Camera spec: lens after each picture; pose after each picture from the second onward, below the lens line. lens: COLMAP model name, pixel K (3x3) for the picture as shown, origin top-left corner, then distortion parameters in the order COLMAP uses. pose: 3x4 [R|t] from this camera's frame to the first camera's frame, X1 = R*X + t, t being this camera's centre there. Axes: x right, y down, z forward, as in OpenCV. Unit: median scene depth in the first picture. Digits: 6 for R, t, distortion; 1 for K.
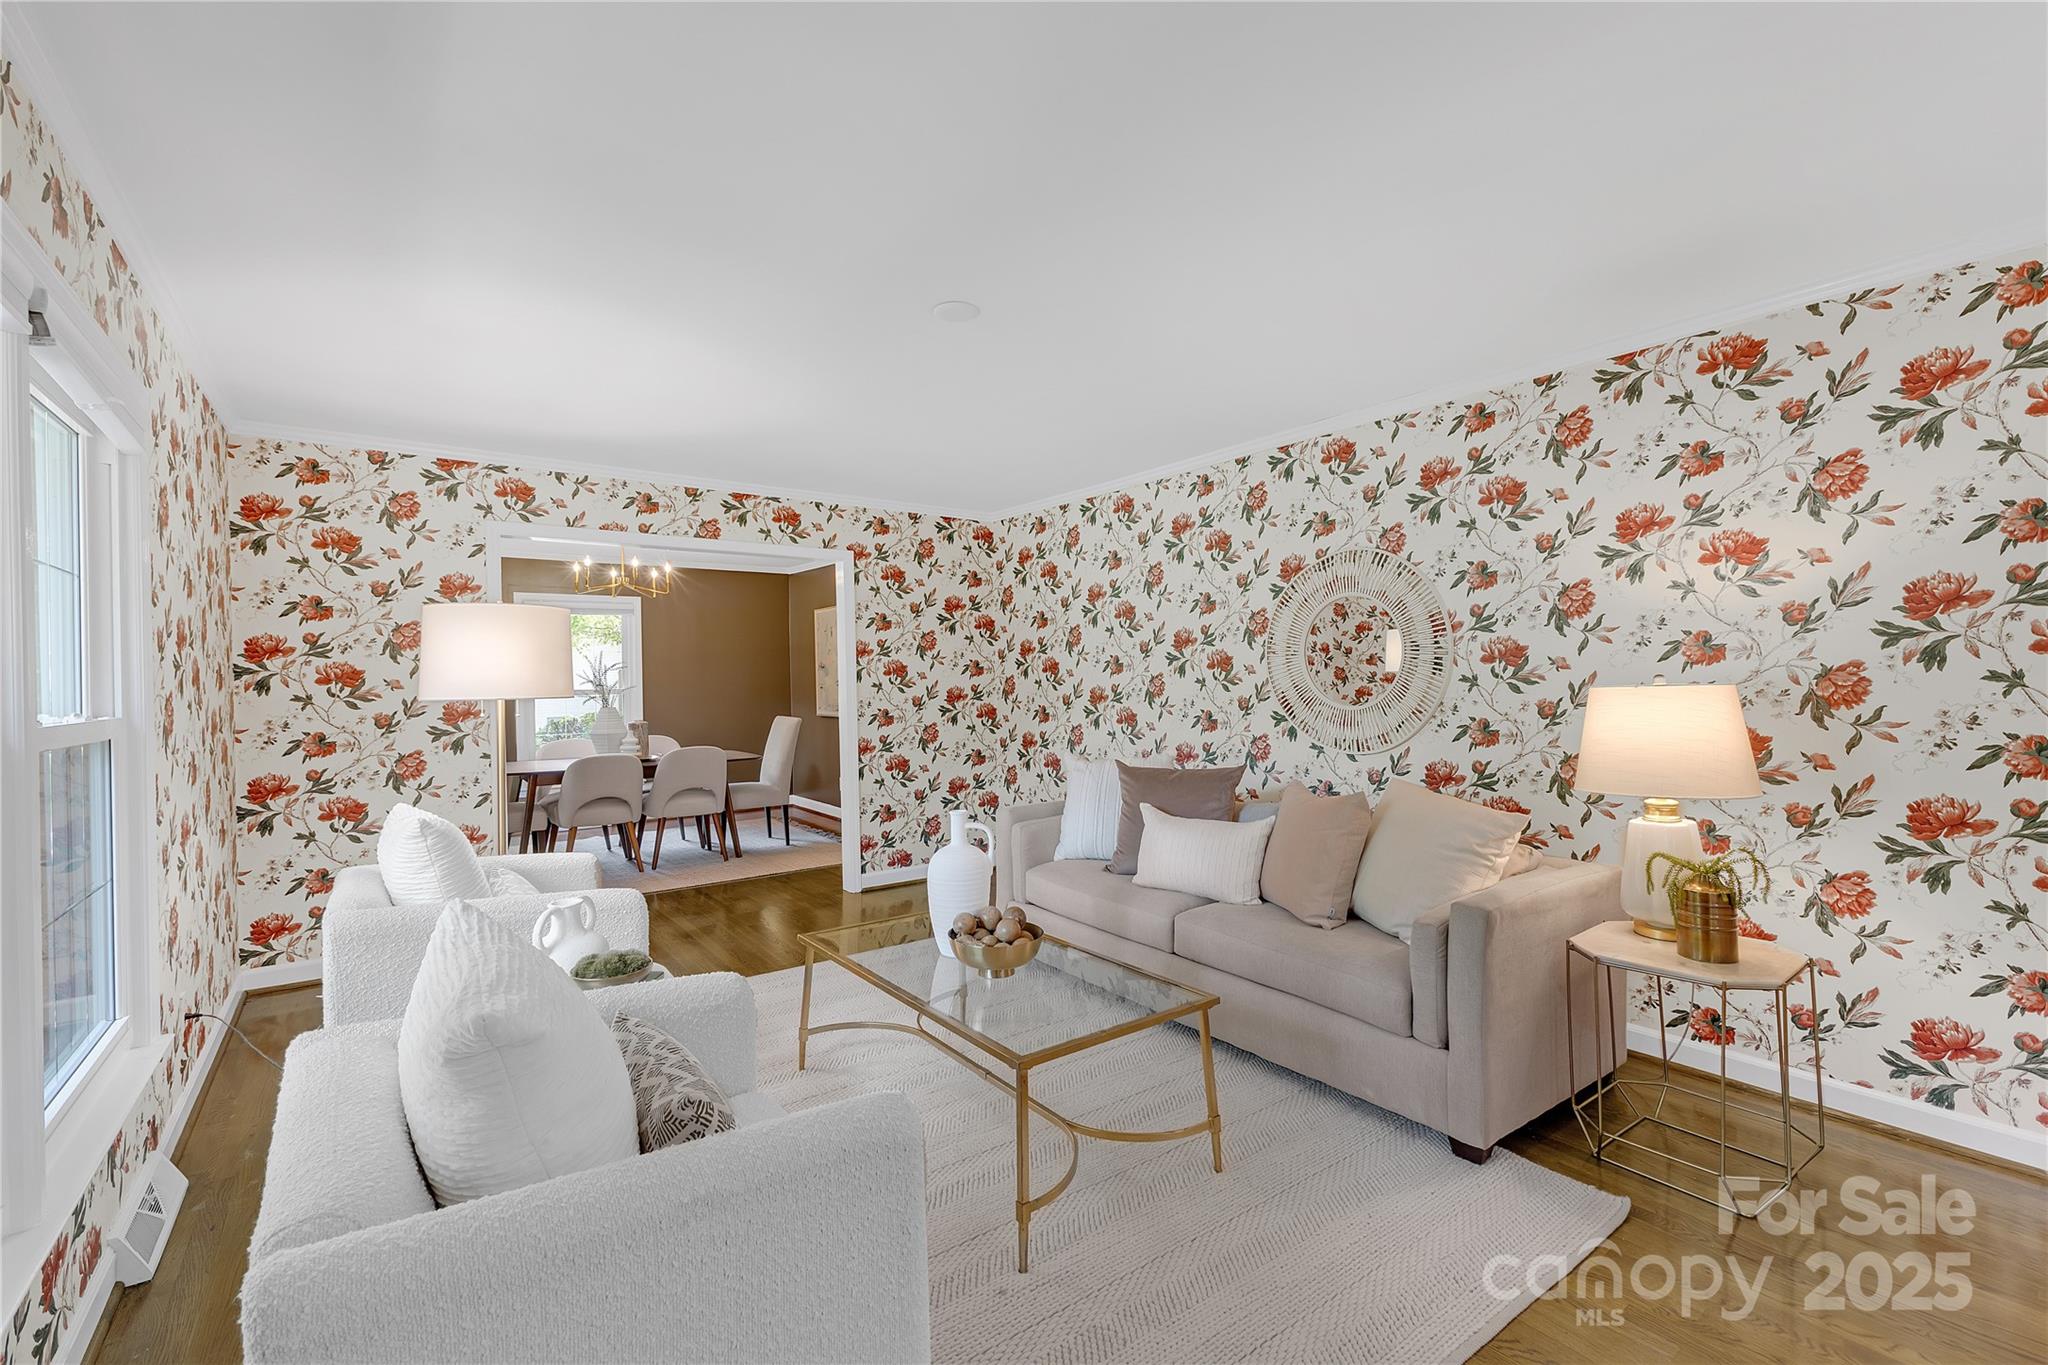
lens RADIAL K [[877.3, 0, 1024.0], [0, 877.3, 682.5], [0, 0, 1]] dist [0.003006, 0.000164]
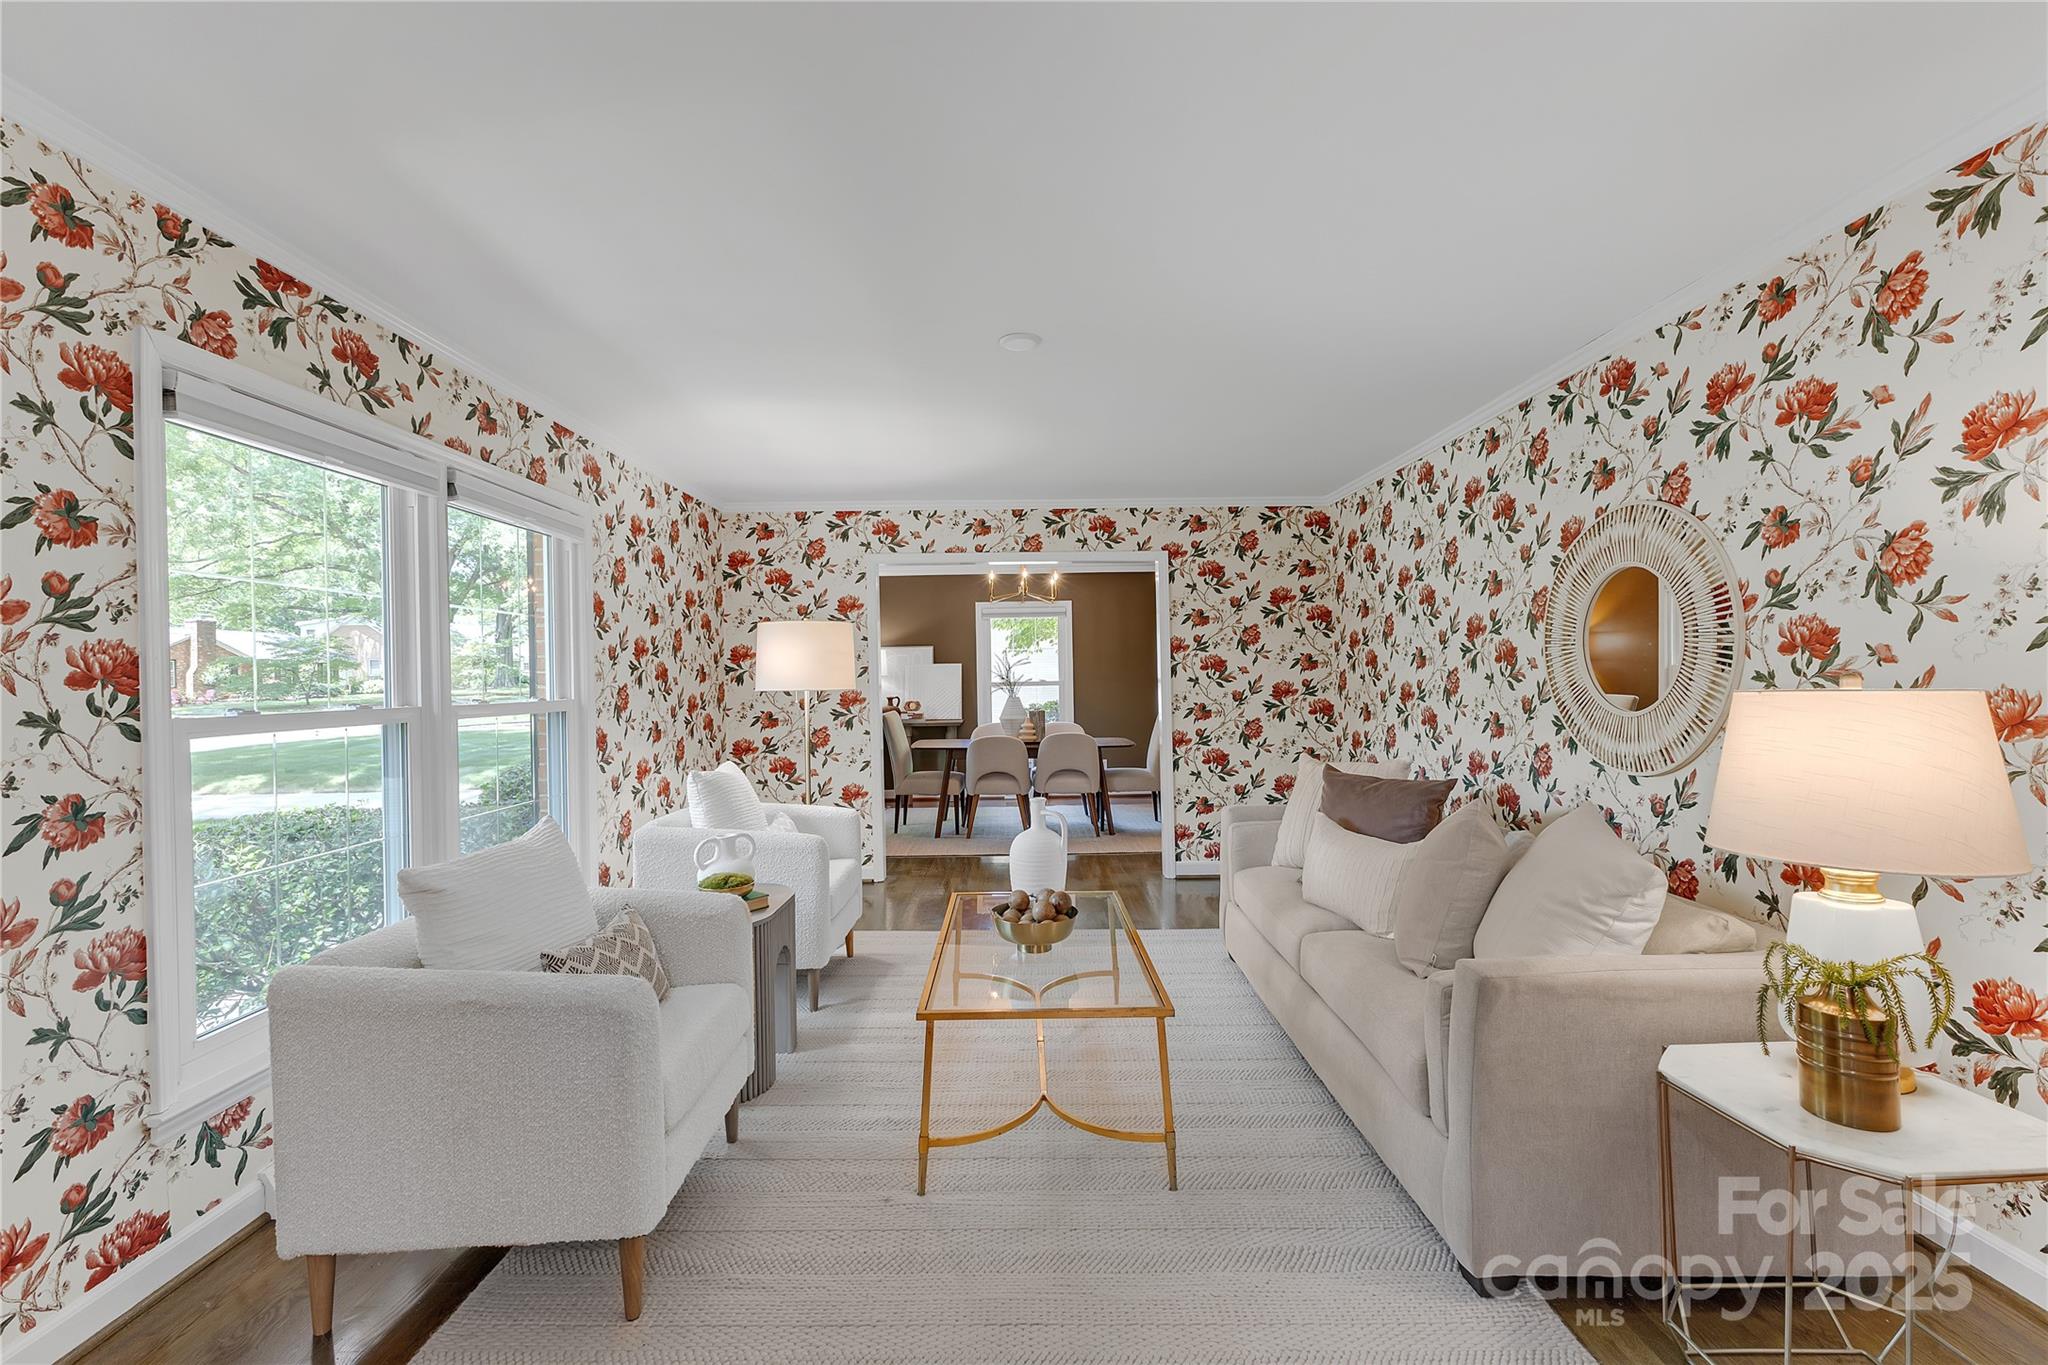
lens RADIAL K [[876.9, 0, 1024.0], [0, 876.9, 682.5], [0, 0, 1]] dist [0.002102, -0.003883]
pose [[0.808513, 0.006424, -0.588443, 0.411883], [-0.000517, 0.999948, 0.010206, -0.005872], [0.588477, -0.007947, 0.808475, 0.083461]]
